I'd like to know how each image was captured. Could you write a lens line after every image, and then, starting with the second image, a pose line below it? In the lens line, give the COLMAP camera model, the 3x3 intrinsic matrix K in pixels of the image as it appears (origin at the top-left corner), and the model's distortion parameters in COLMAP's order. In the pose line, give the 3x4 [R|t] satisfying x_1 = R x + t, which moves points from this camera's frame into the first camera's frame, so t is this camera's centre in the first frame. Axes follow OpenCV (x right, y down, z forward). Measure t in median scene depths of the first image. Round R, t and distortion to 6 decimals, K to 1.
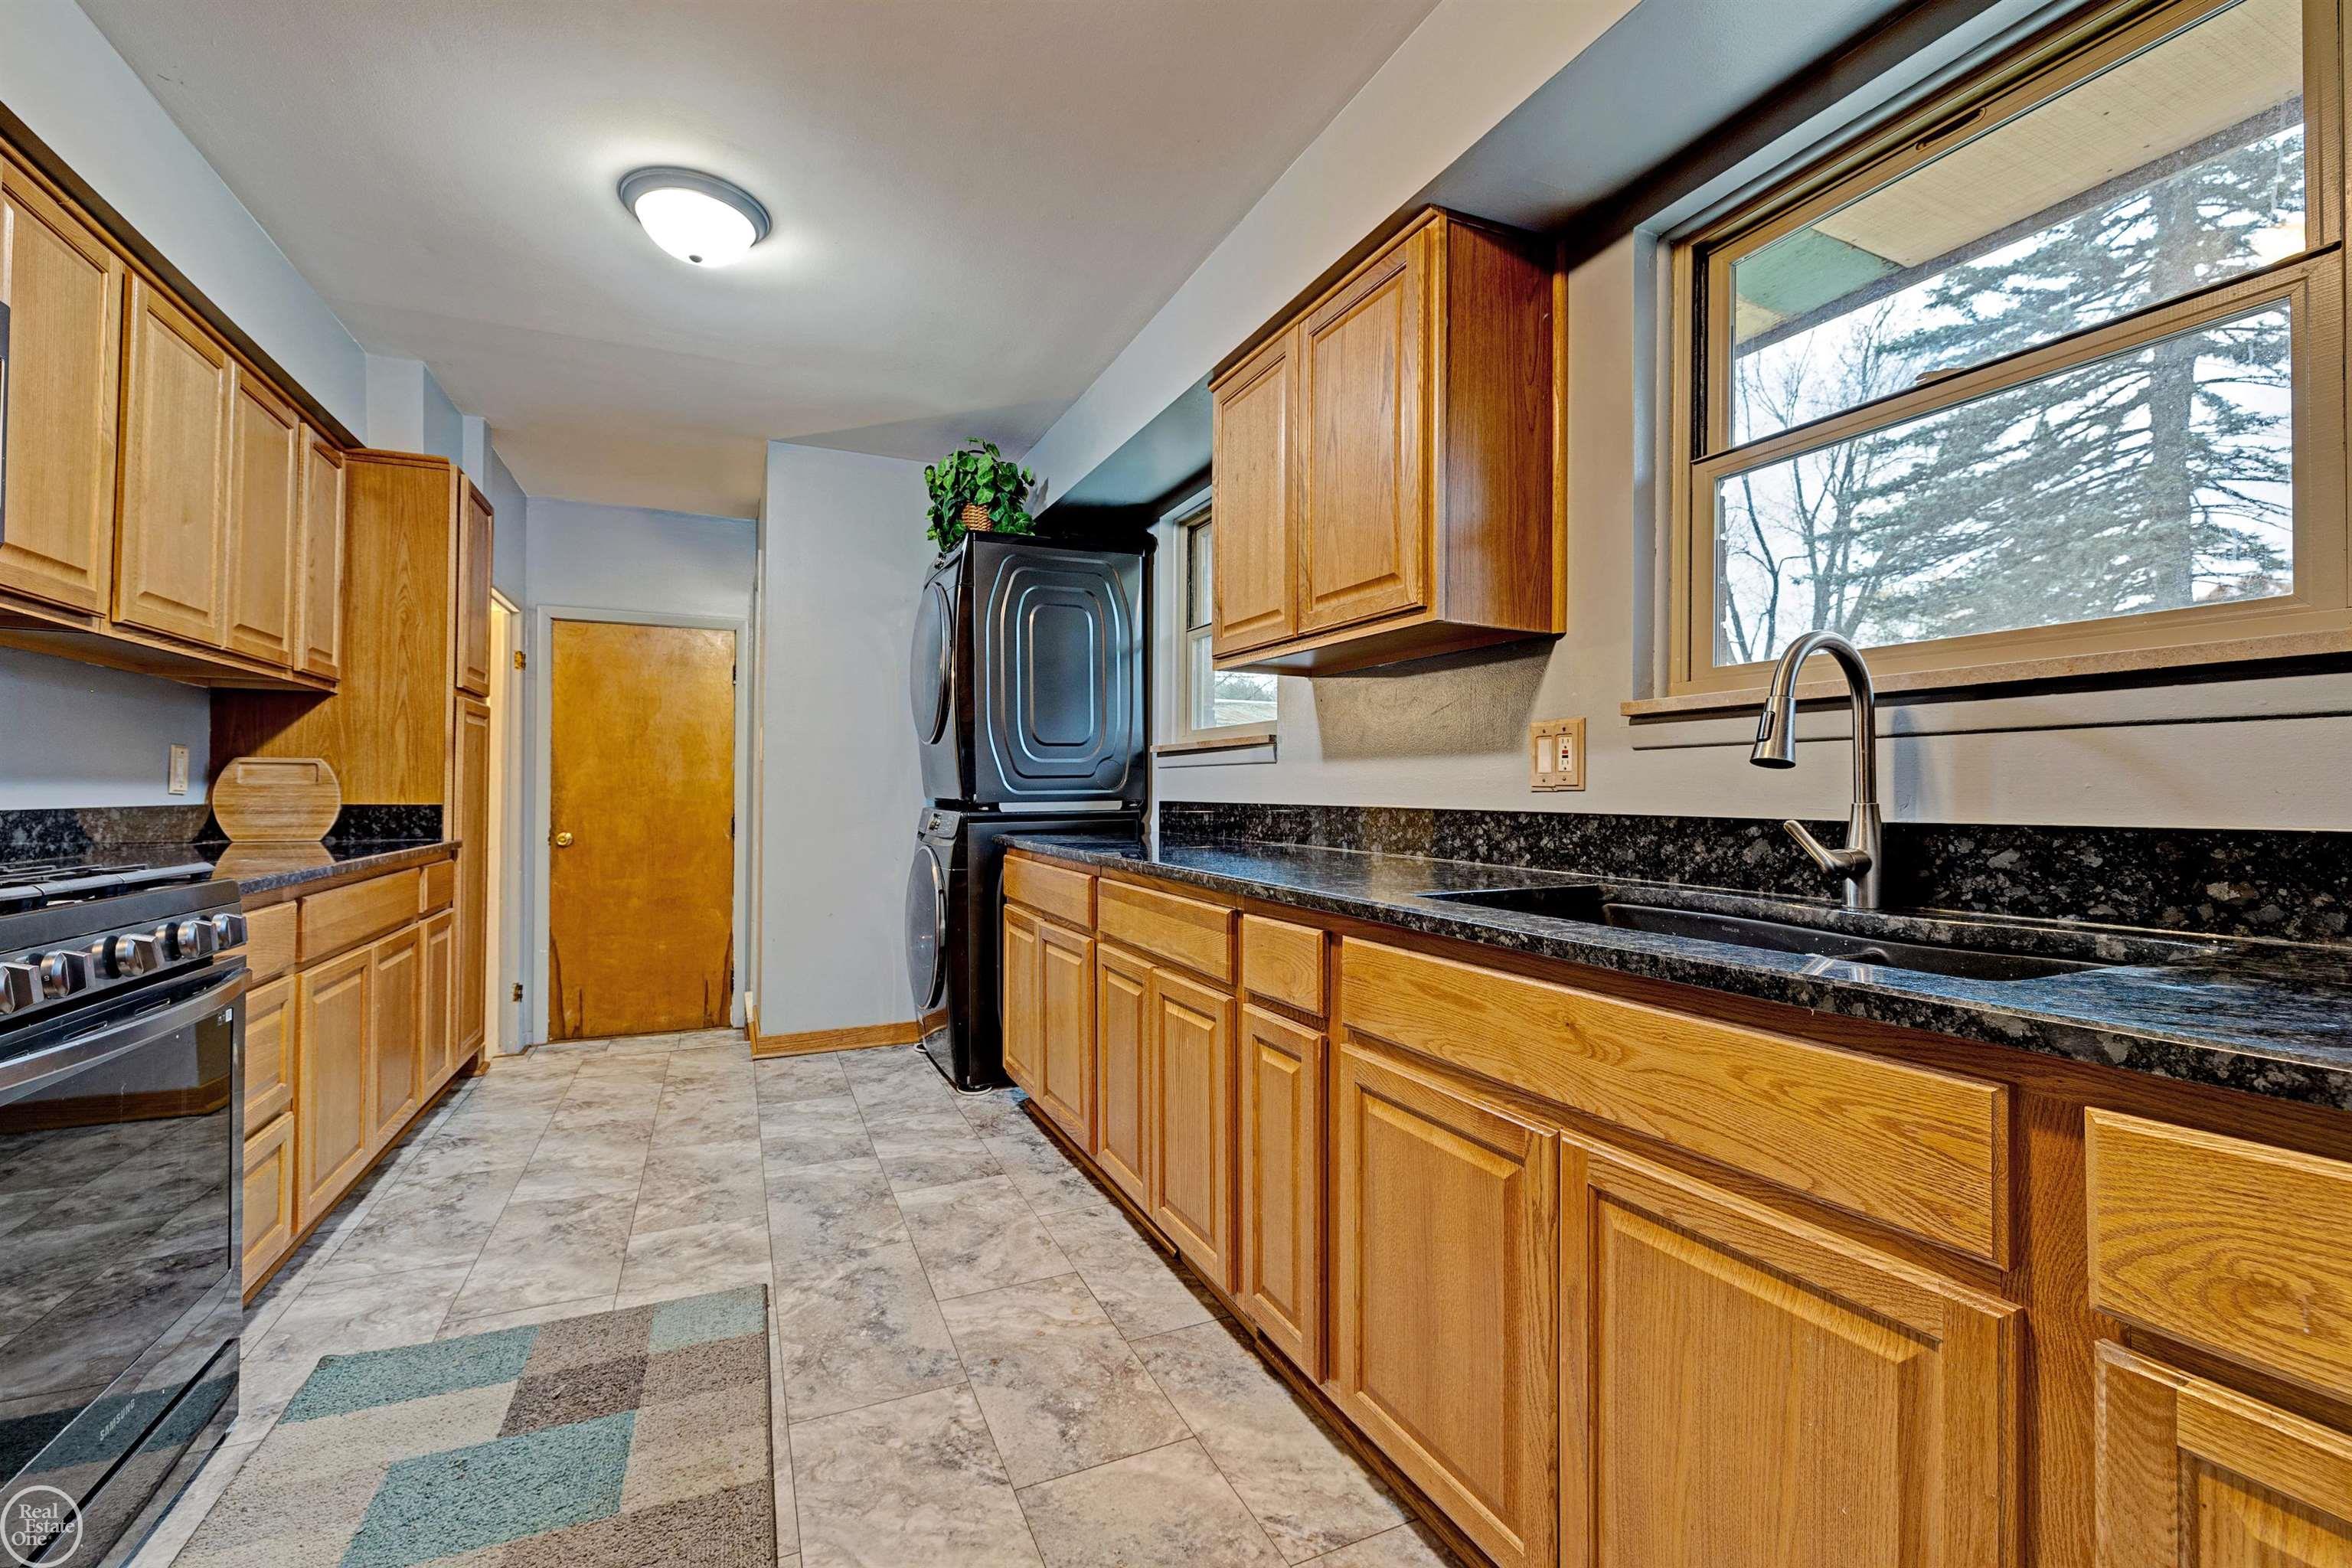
lens RADIAL K [[1009.0, 0, 1177.6], [0, 1009.0, 785.4], [0, 0, 1]] dist [0.000855, -0.000175]
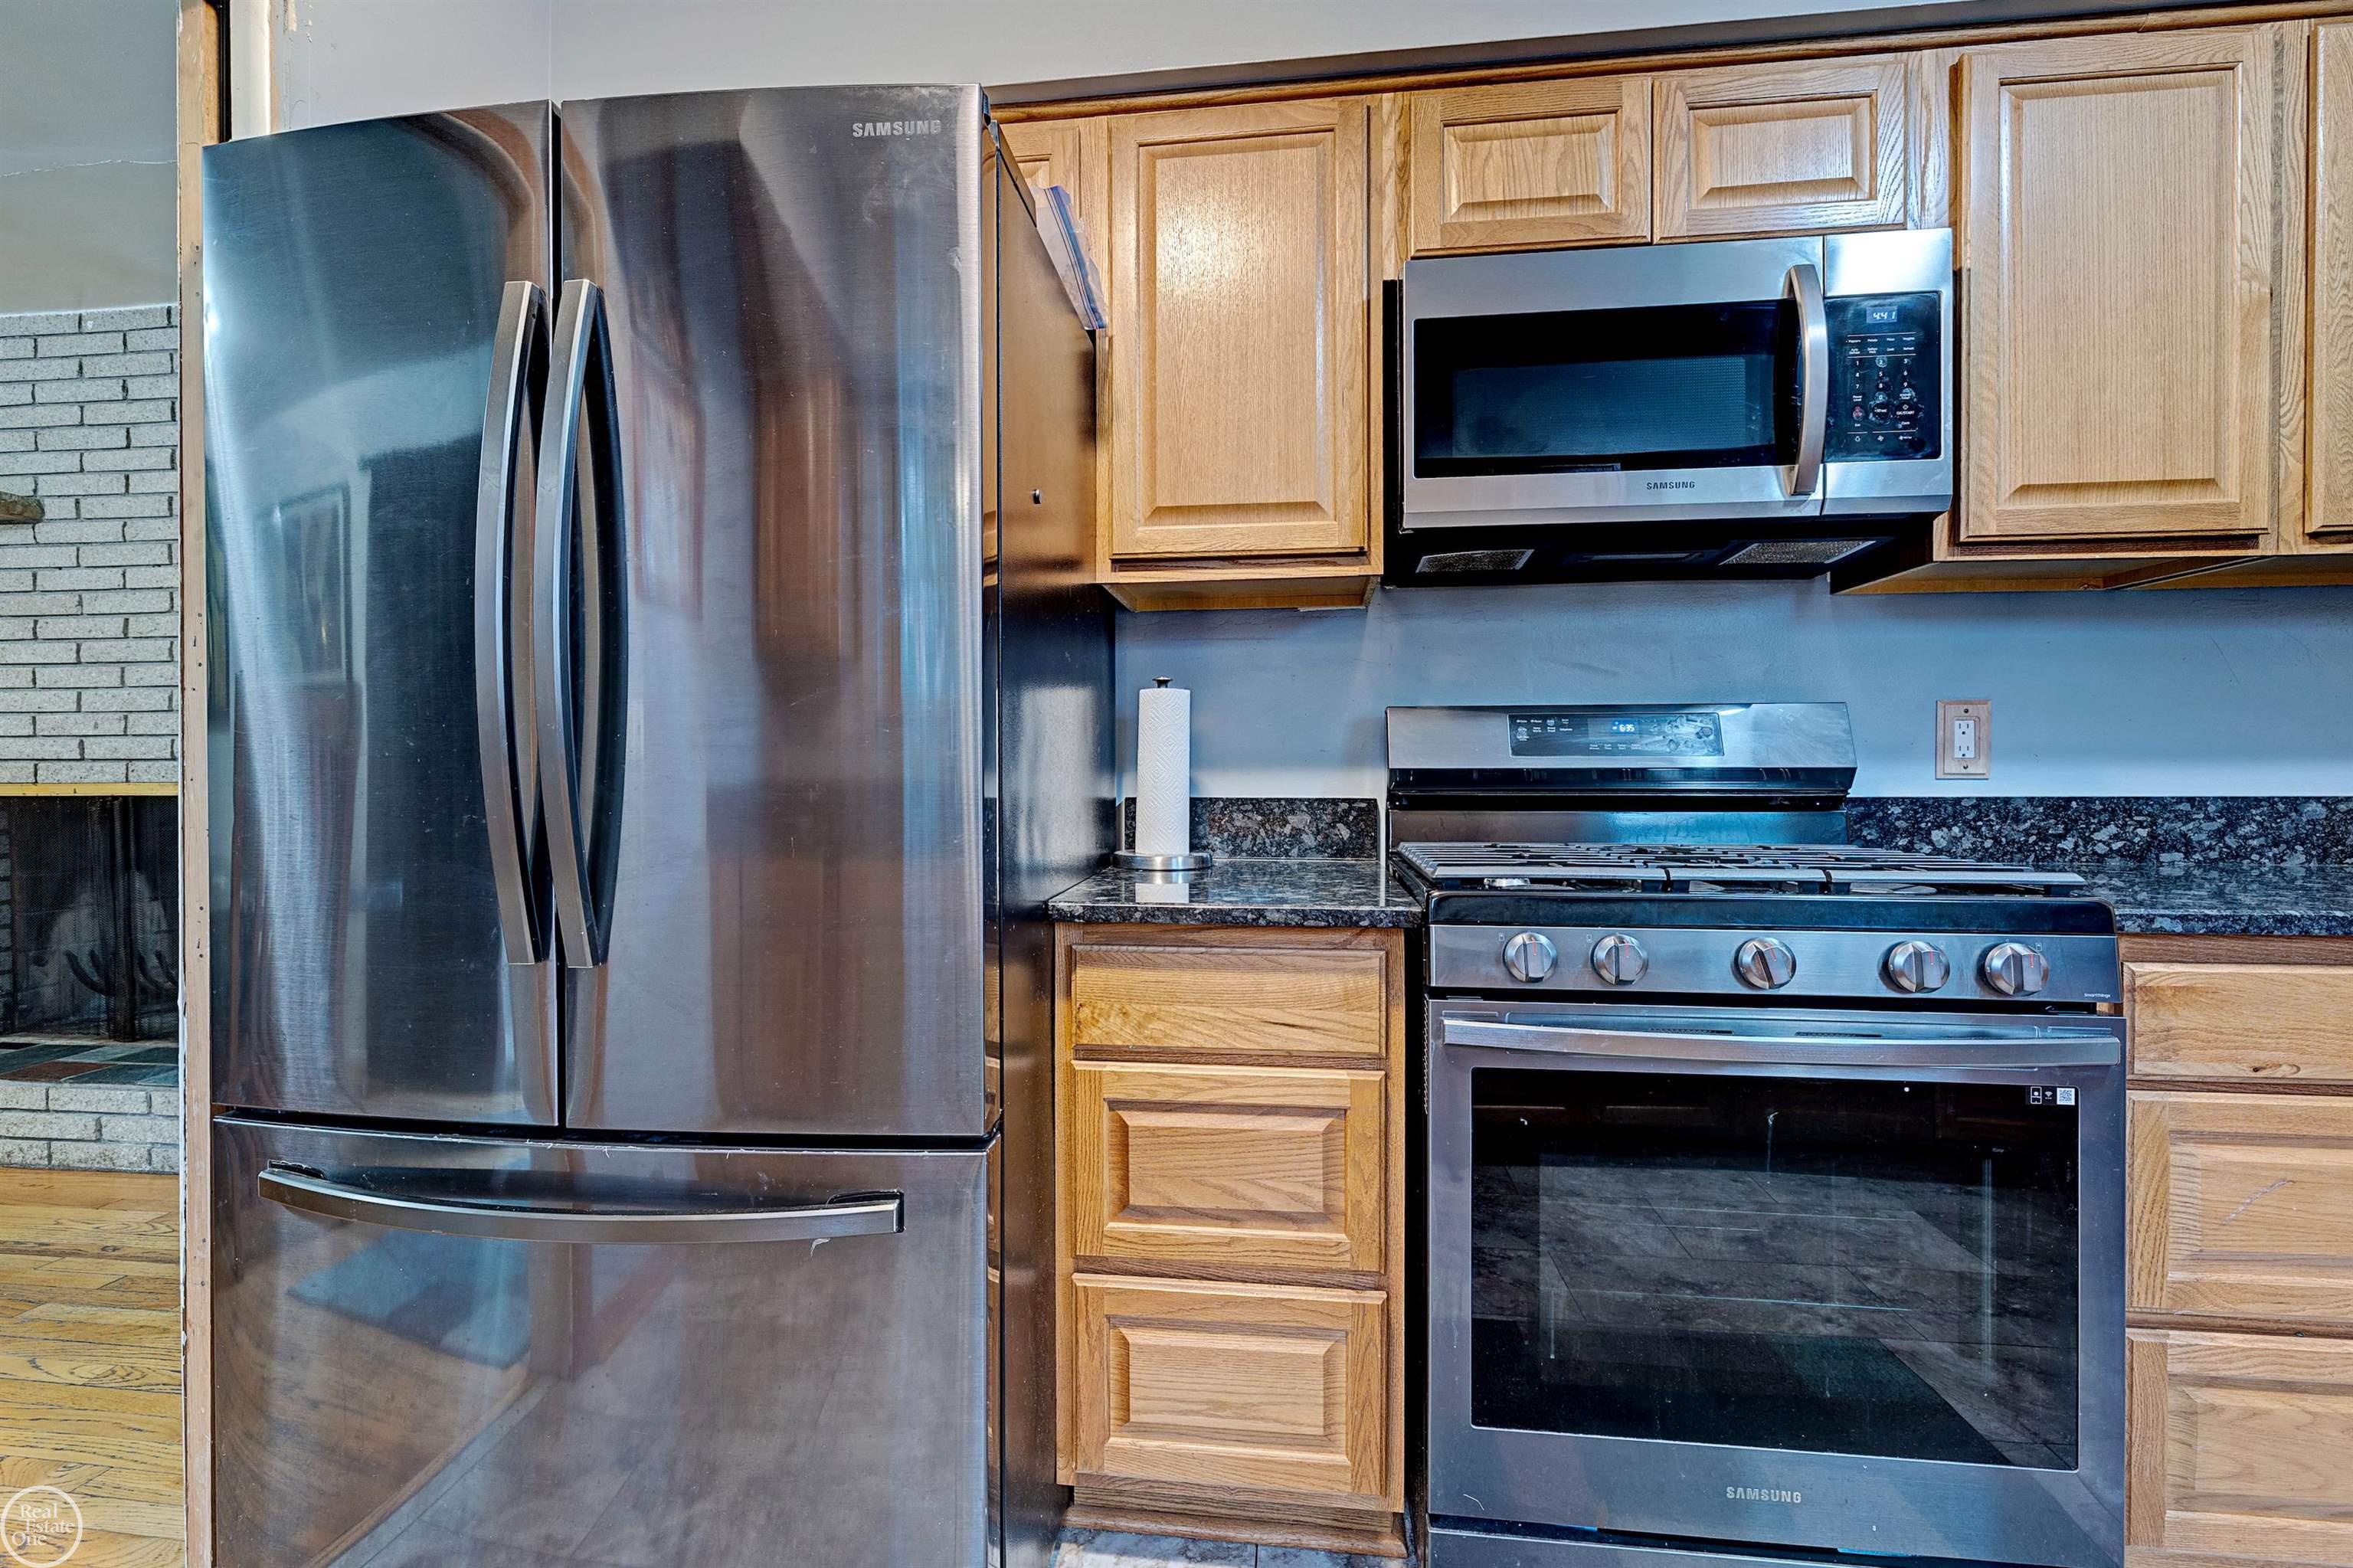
lens RADIAL K [[1009.4, 0, 1249.5], [0, 1009.4, 777.4], [0, 0, 1]] dist [0.000855, -0.000175]
pose [[-0.511136, 0.000301, -0.859500, -0.039549], [0.007168, 0.999967, -0.003913, 0.004867], [0.859470, -0.008161, -0.511121, 0.470045]]
